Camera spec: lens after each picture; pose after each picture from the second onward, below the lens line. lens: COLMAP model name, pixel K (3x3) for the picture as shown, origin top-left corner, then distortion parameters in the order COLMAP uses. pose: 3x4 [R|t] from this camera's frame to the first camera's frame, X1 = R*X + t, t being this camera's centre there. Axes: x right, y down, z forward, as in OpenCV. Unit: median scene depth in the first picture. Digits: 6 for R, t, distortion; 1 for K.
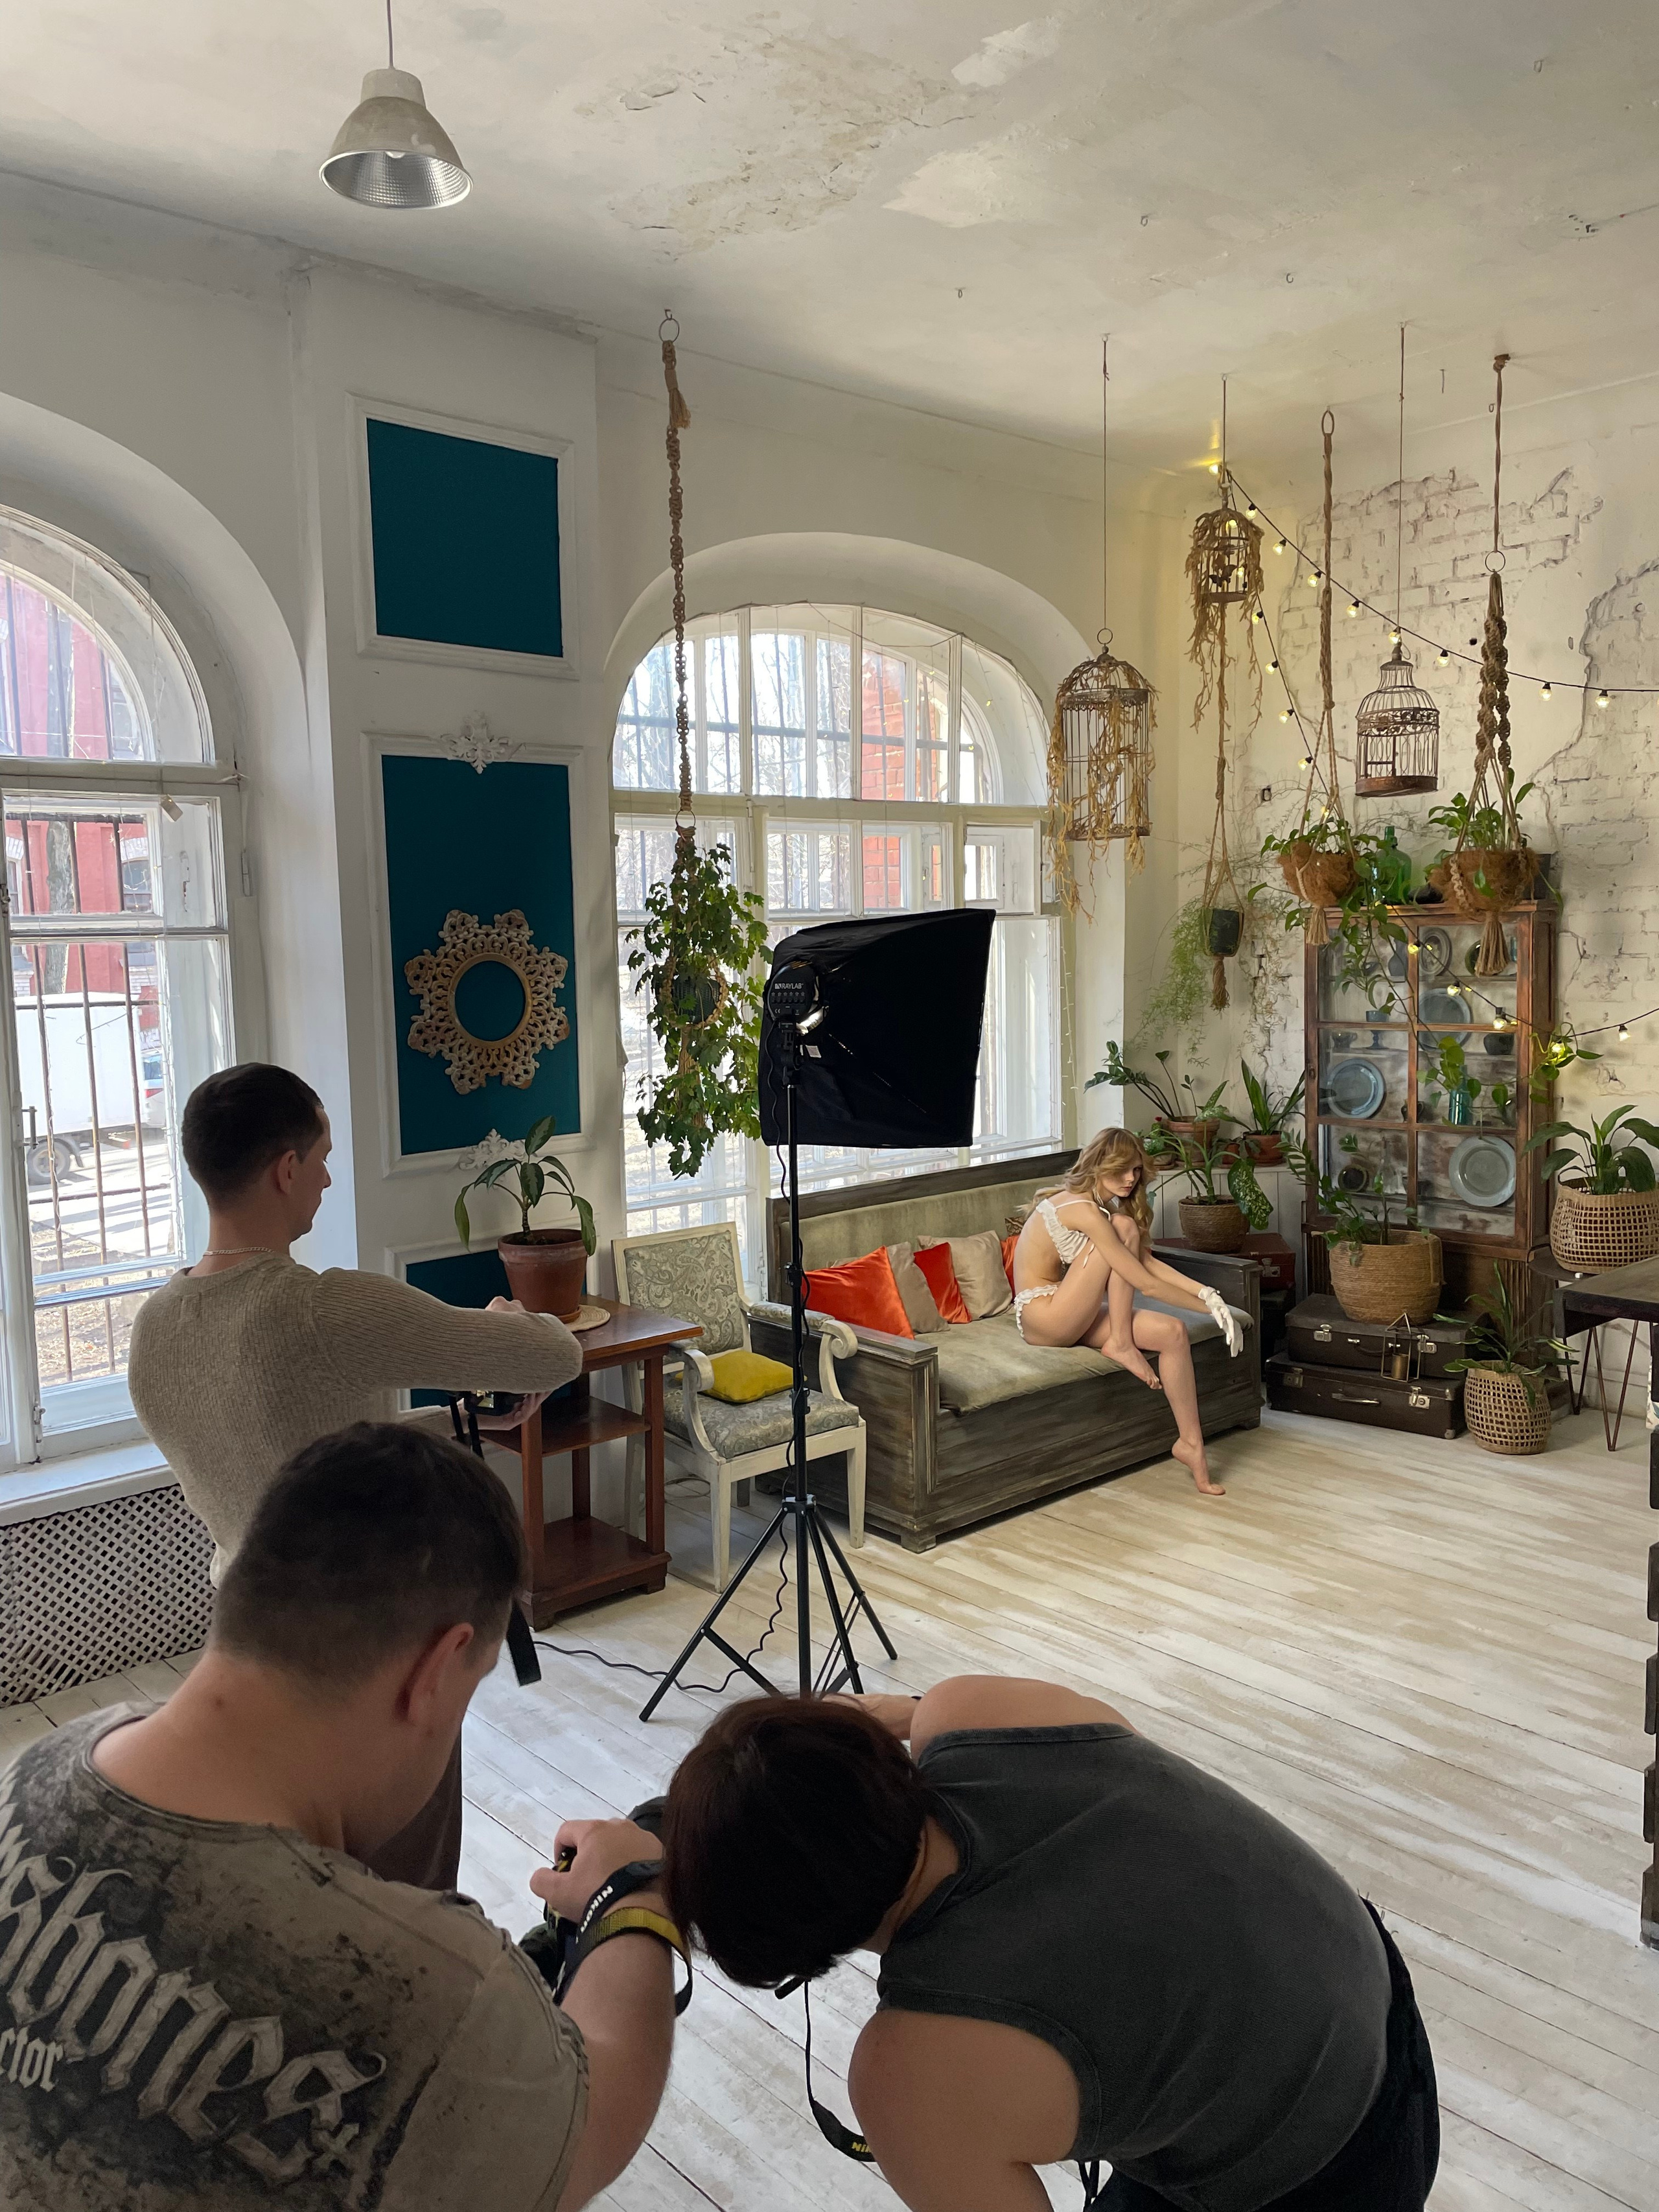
lens RADIAL K [[1663.6, 0, 814.9], [0, 1663.6, 1084.0], [0, 0, 1]] dist [0.089421, -0.116795]
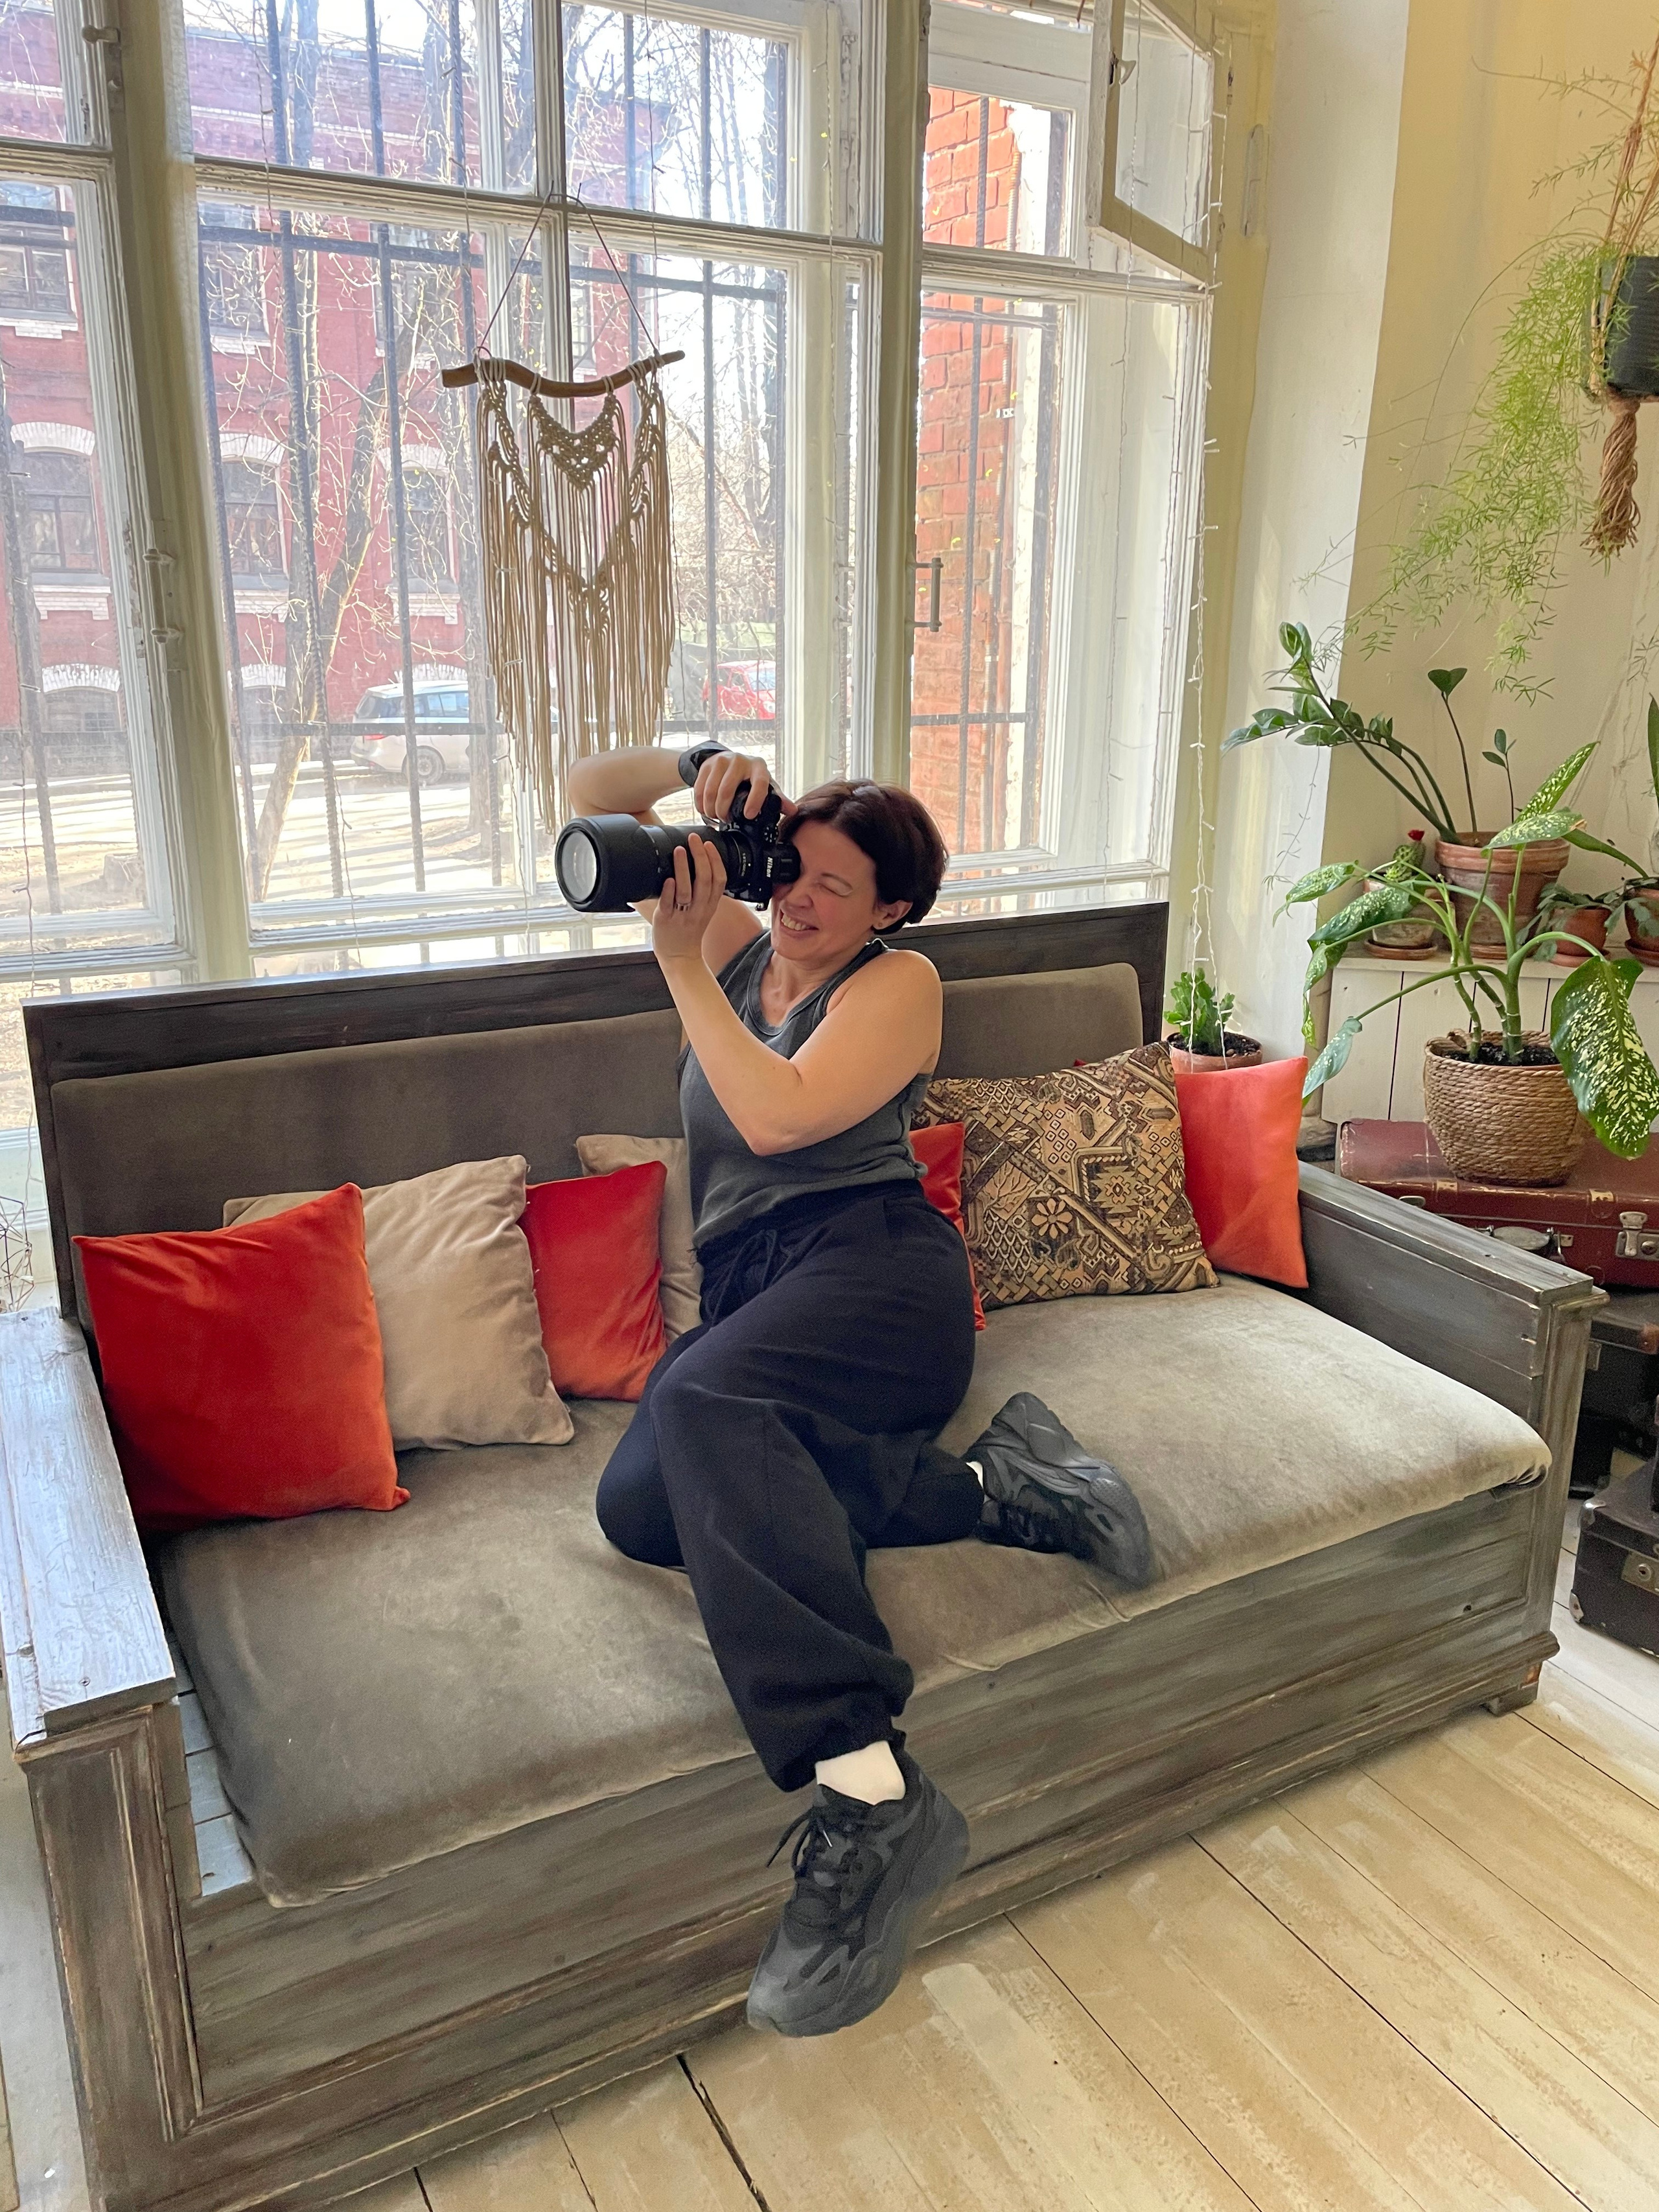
lens RADIAL K [[1665.9, 0, 839.1], [0, 1665.9, 1104.0], [0, 0, 1]] dist [0.091297, -0.120831]
pose [[0.977534, 0.096011, -0.187639, 0.193922], [-0.056503, 0.977013, 0.205556, 0.010689], [0.203061, -0.190335, 0.960489, 0.713724]]
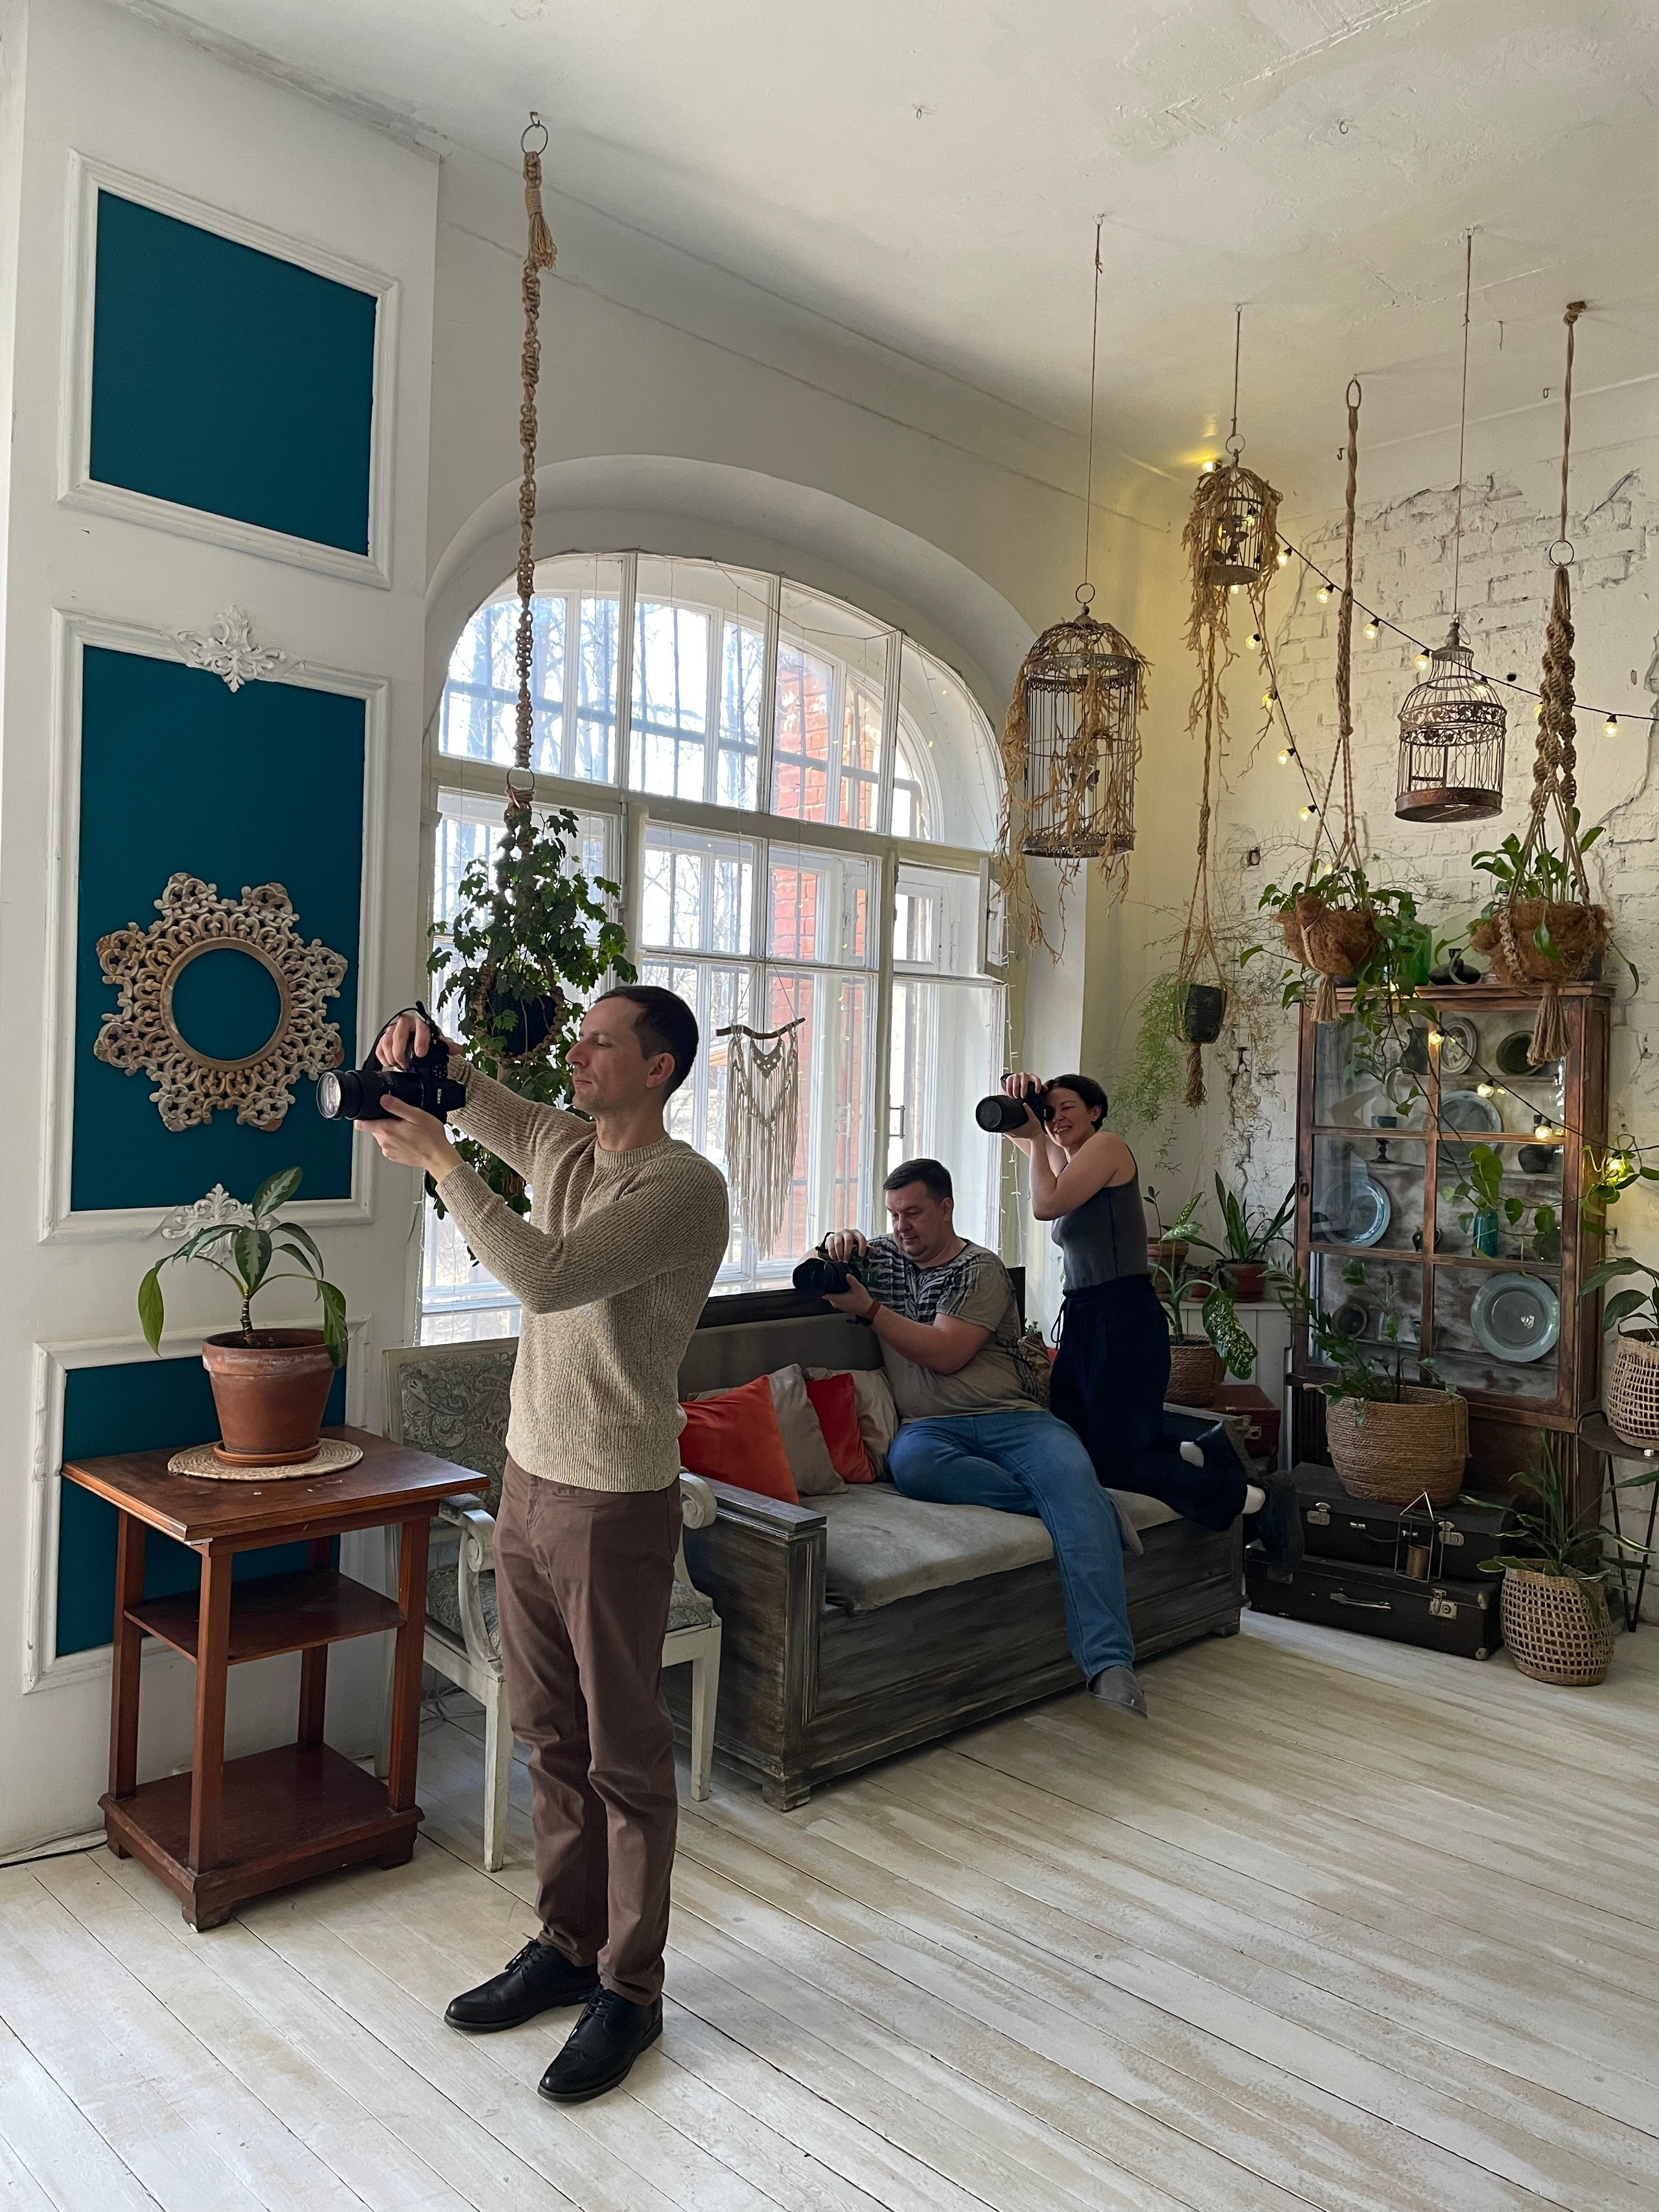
lens RADIAL K [[1668.9, 0, 837.0], [0, 1668.9, 1087.3], [0, 0, 1]] dist [0.090927, -0.124858]
pose [[0.997120, 0.051955, 0.055240, 0.025588], [-0.047049, 0.995125, -0.086675, 0.032038], [-0.059474, 0.083827, 0.994704, 0.236529]]
